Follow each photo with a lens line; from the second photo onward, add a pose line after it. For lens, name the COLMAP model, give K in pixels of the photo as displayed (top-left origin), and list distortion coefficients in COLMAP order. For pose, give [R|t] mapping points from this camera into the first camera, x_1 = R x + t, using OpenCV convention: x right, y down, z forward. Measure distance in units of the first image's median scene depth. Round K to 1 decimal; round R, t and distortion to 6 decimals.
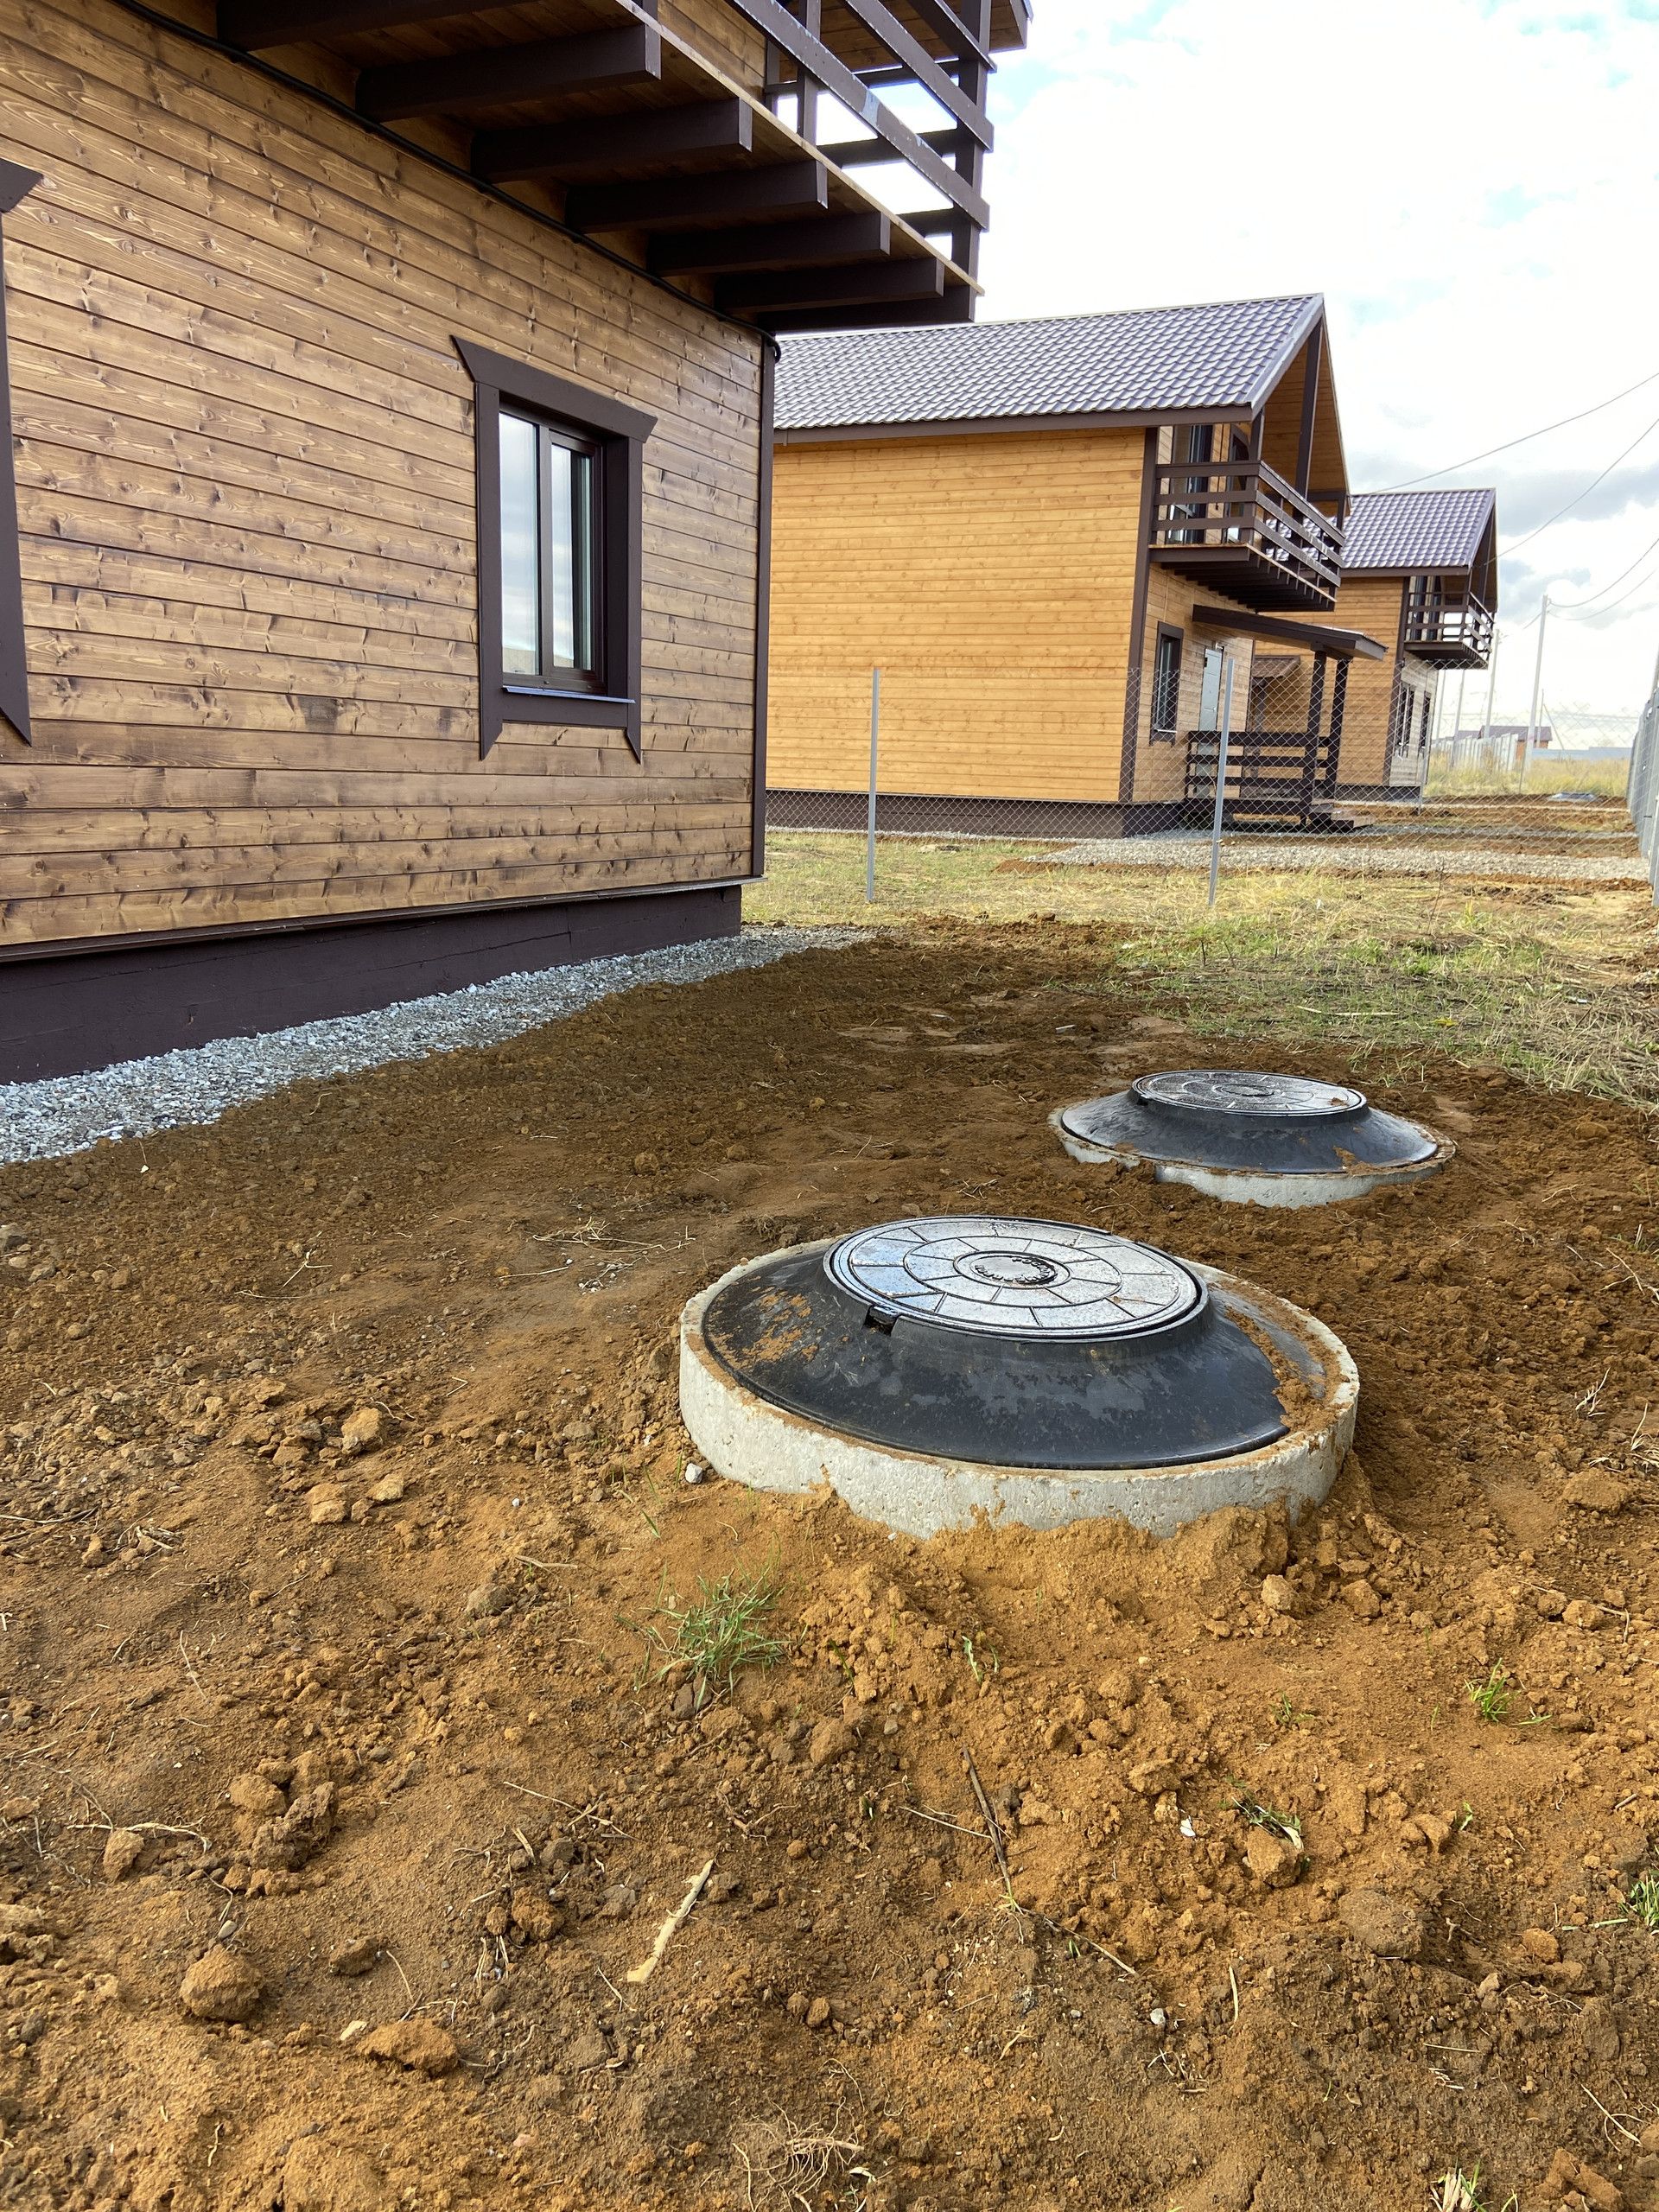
lens RADIAL K [[1642.7, 0, 829.5], [0, 1642.7, 1106.0], [0, 0, 1]] dist [0.146836, -0.215623]
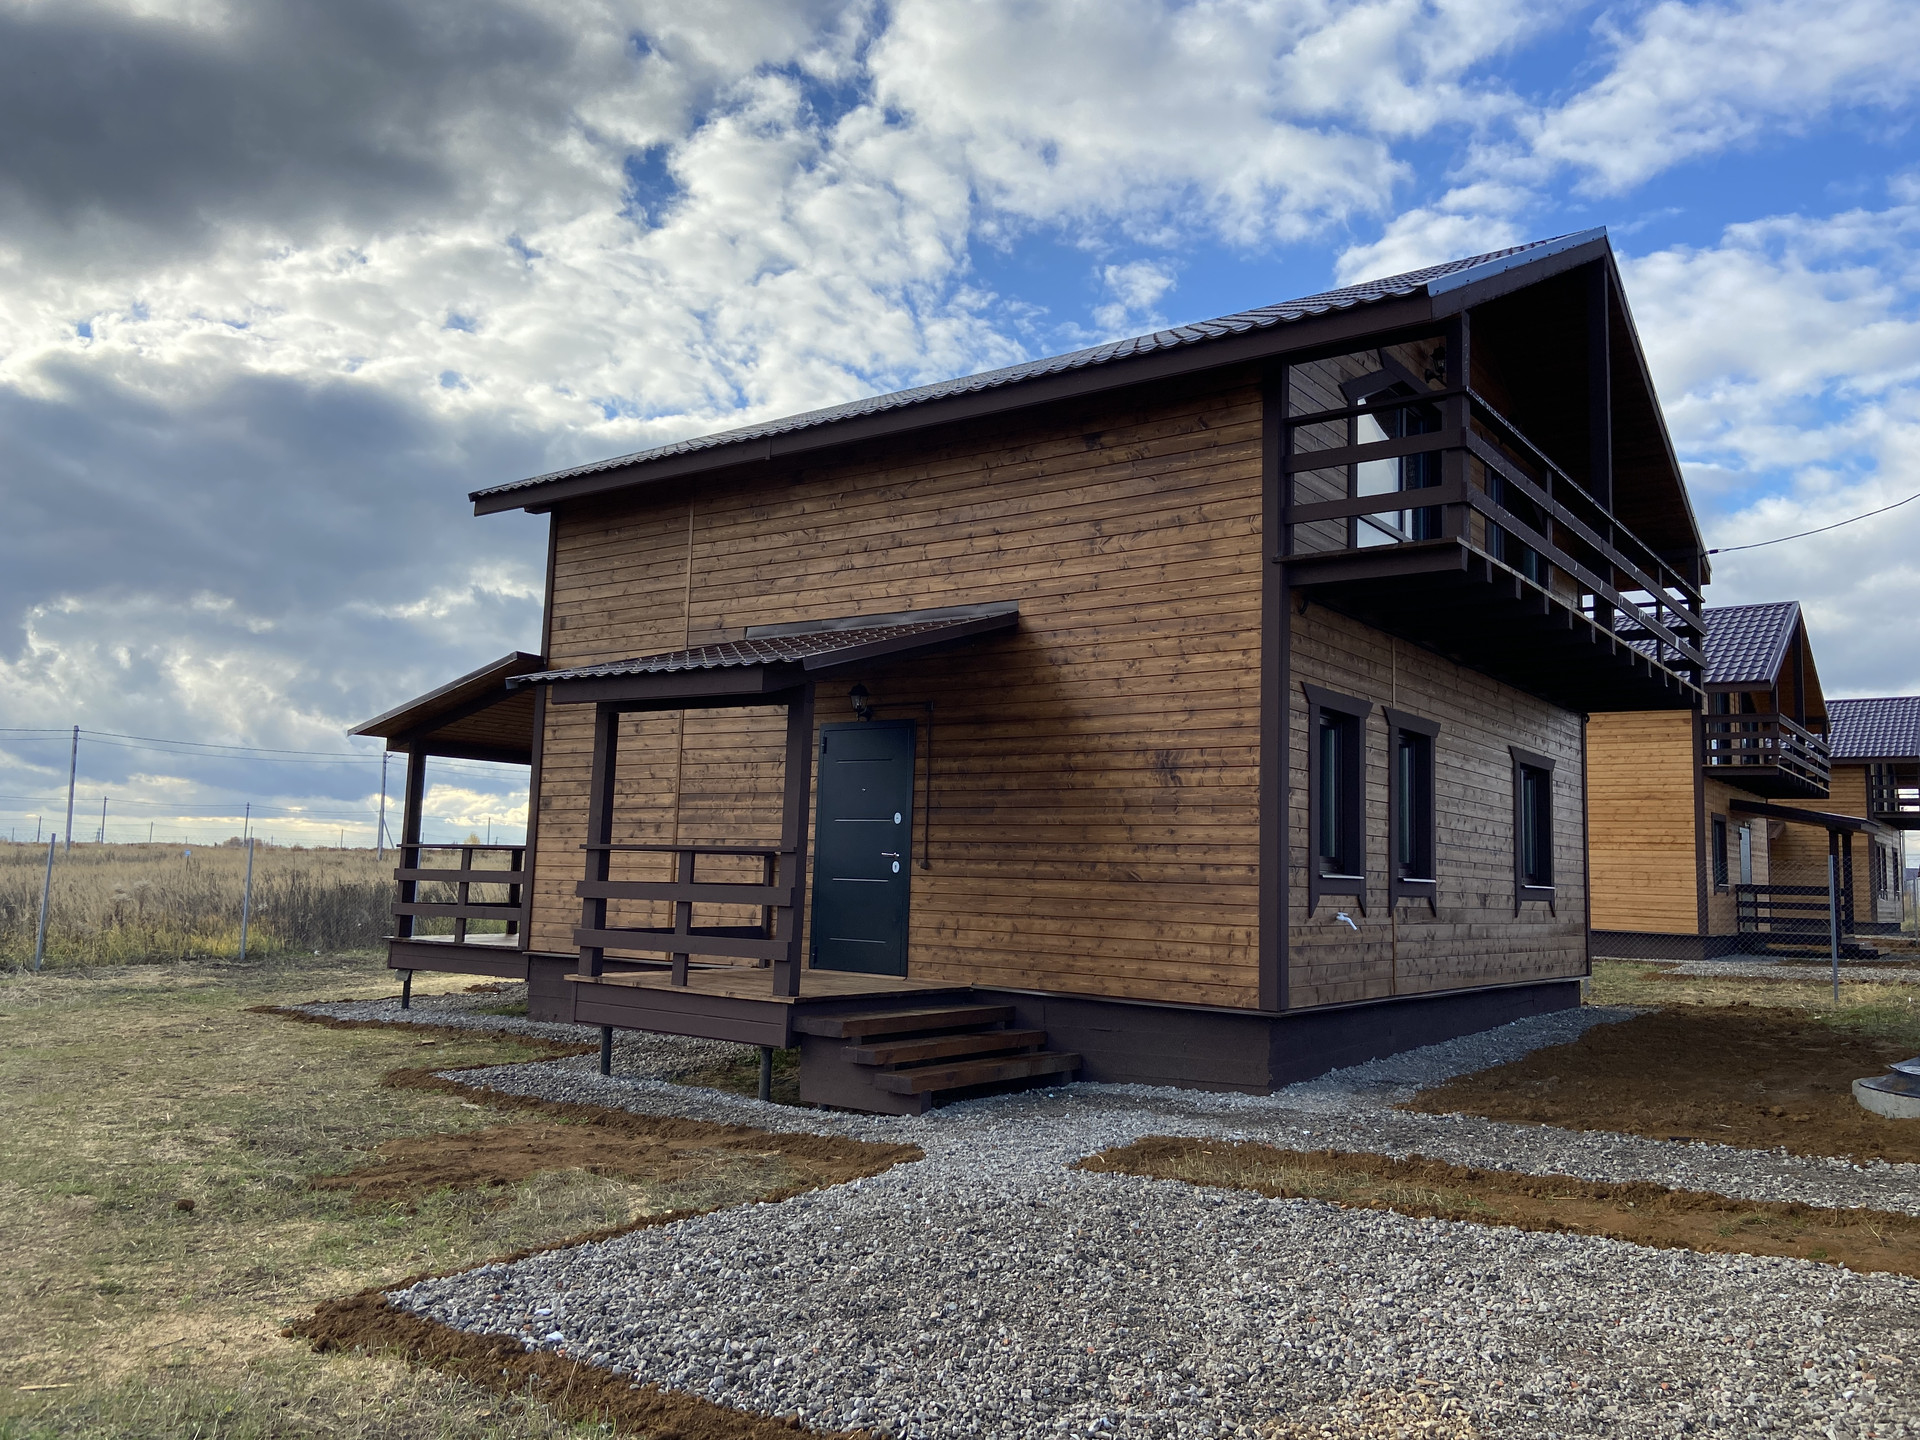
lens RADIAL K [[1425.8, 0, 960.0], [0, 1425.8, 720.0], [0, 0, 1]] dist [0.146836, -0.215623]
pose [[0.976937, -0.028055, -0.211676, -0.465497], [-0.040825, 0.948502, -0.314129, 0.161833], [0.209588, 0.315526, 0.925481, -0.926653]]
